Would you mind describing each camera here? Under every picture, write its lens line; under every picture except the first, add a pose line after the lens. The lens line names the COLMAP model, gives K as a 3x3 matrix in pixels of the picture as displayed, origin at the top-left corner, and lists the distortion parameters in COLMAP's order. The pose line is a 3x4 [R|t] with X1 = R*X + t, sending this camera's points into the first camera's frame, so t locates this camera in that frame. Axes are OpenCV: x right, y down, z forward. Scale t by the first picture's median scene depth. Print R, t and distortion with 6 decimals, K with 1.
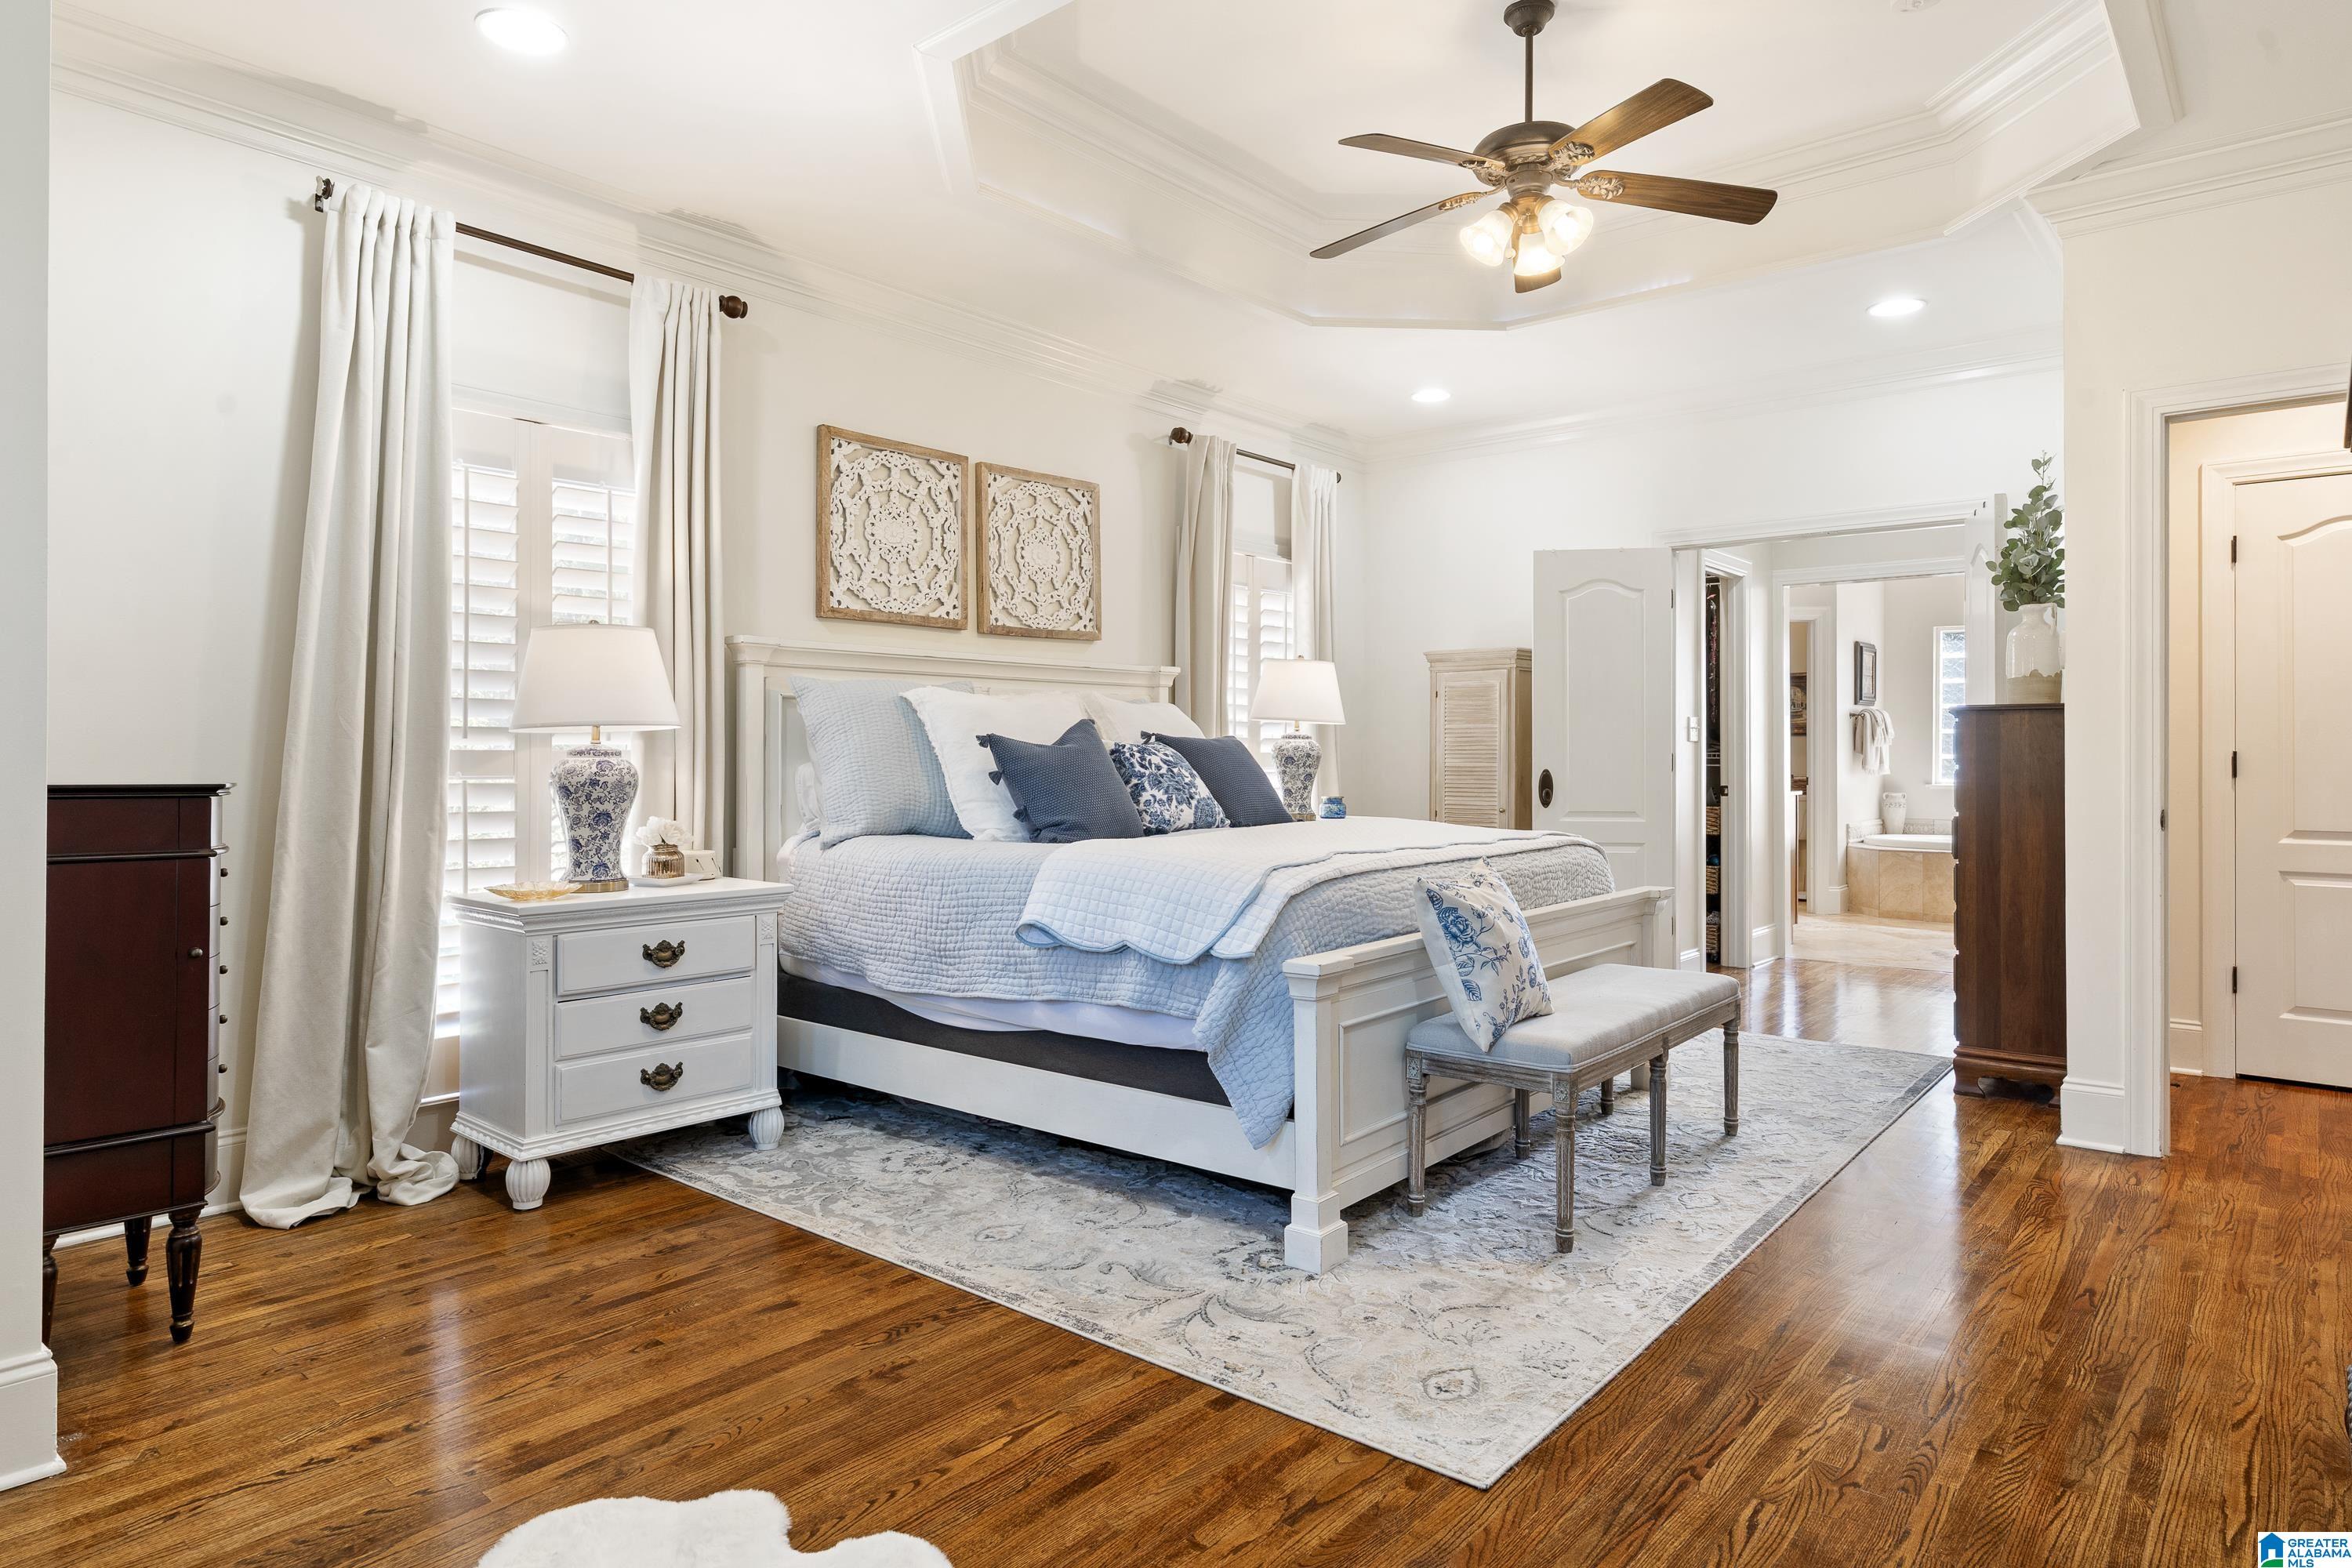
lens RADIAL K [[1353.8, 0, 1189.8], [0, 1353.8, 764.4], [0, 0, 1]] dist [-0.006276, -0.000511]
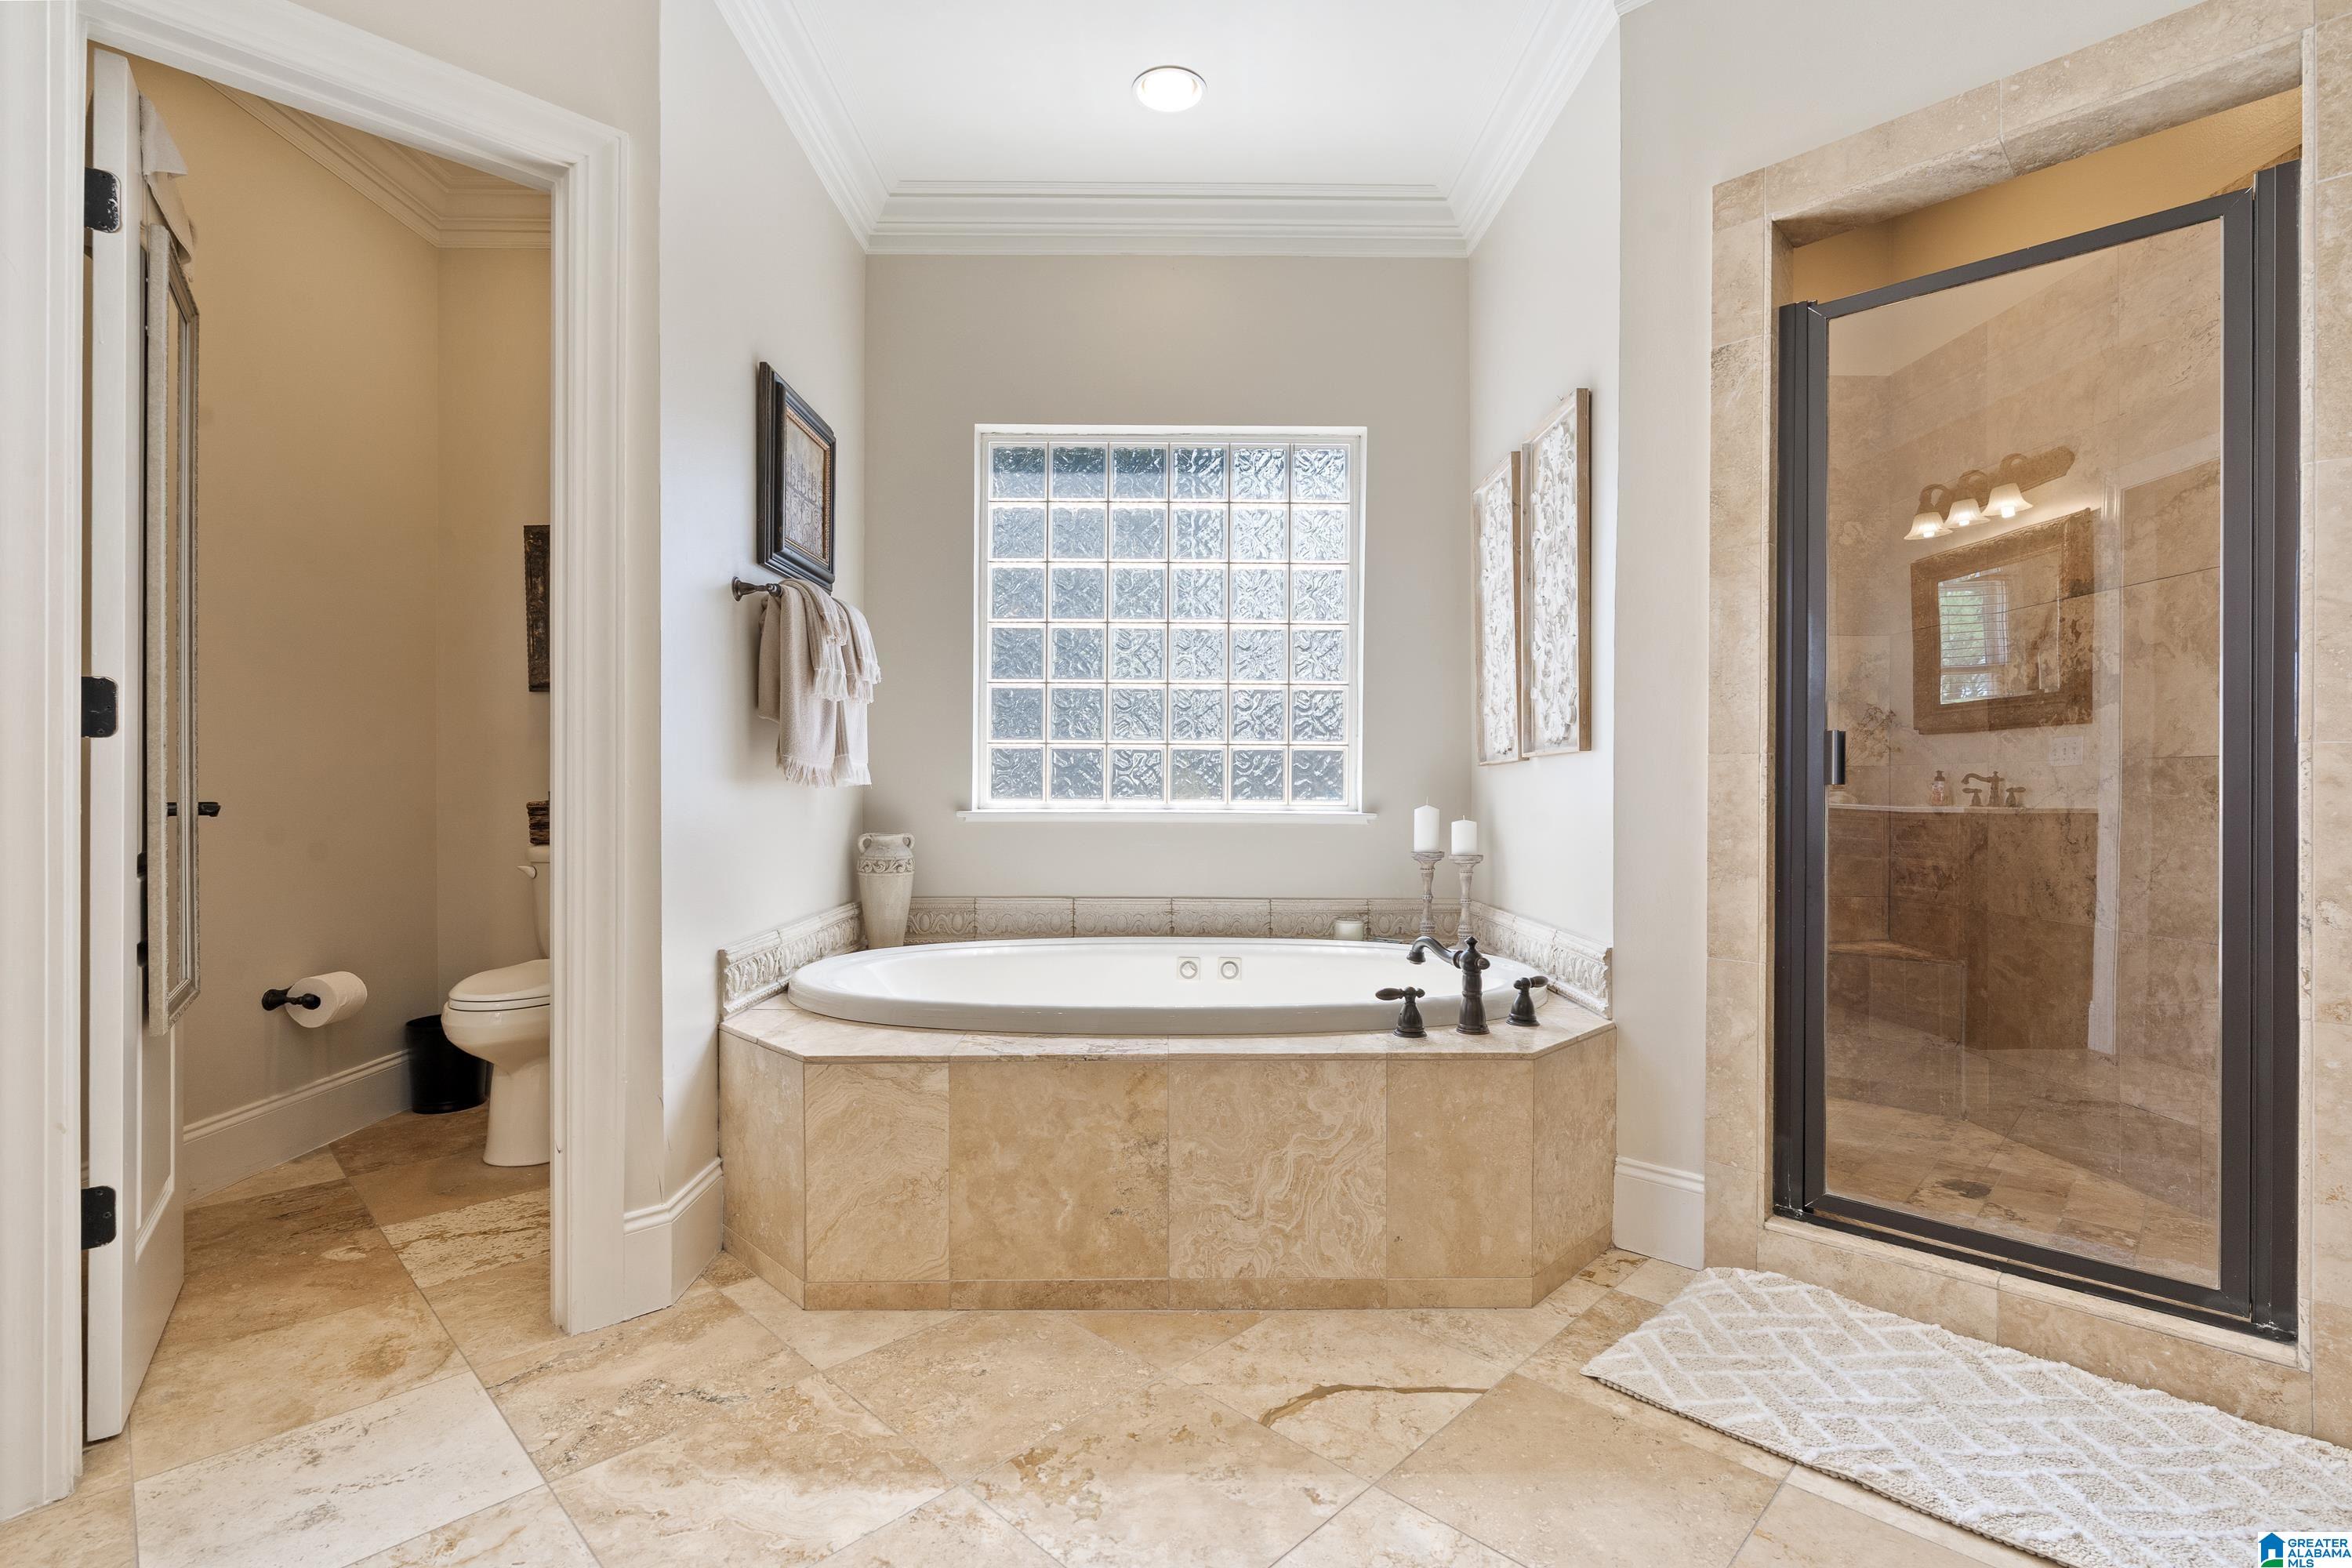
lens RADIAL K [[1059.9, 0, 1171.5], [0, 1059.9, 785.2], [0, 0, 1]] dist [-0.000270, 0.000032]
pose [[0.764354, 0.005473, 0.644773, 0.527252], [0.000579, 0.999958, -0.009174, 0.012962], [-0.644796, 0.007386, 0.764319, 0.970763]]
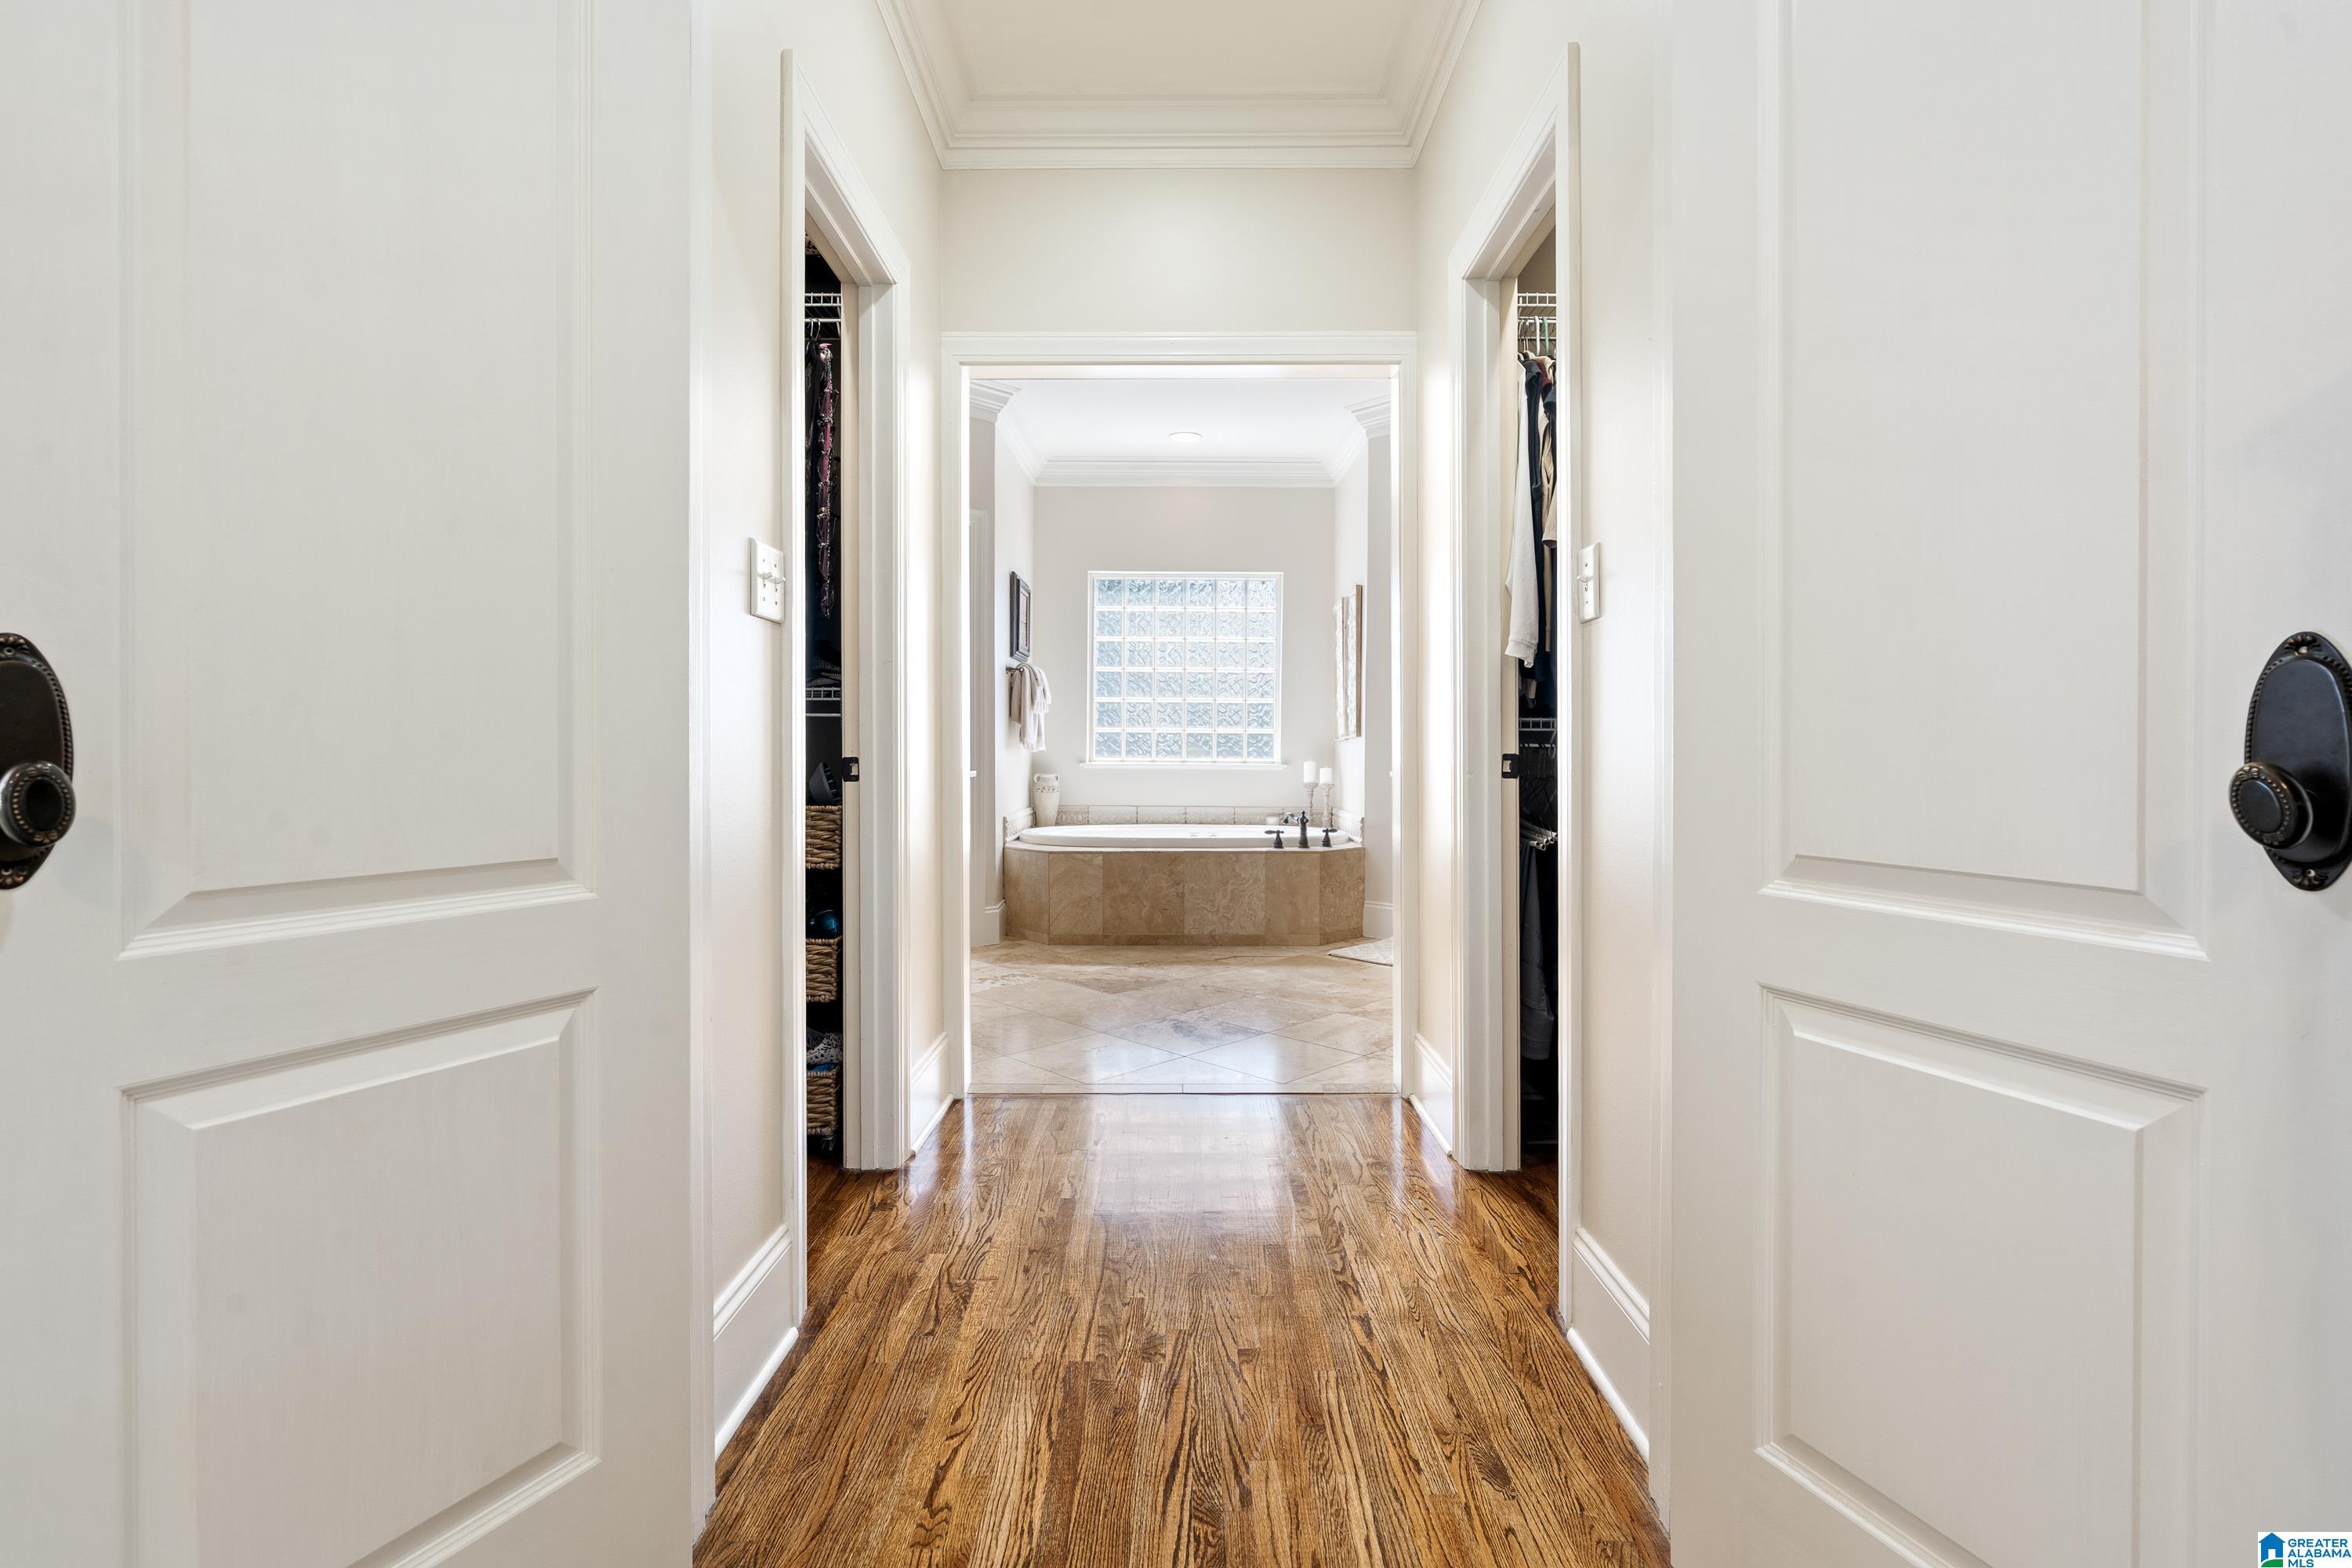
lens RADIAL K [[1059.9, 0, 1194.9], [0, 1059.9, 767.8], [0, 0, 1]] dist [-0.000270, 0.000032]
pose [[0.760539, -0.004549, 0.649277, 0.244366], [-0.002270, 0.999951, 0.009665, 0.014879], [-0.649289, -0.008825, 0.760491, 0.632212]]
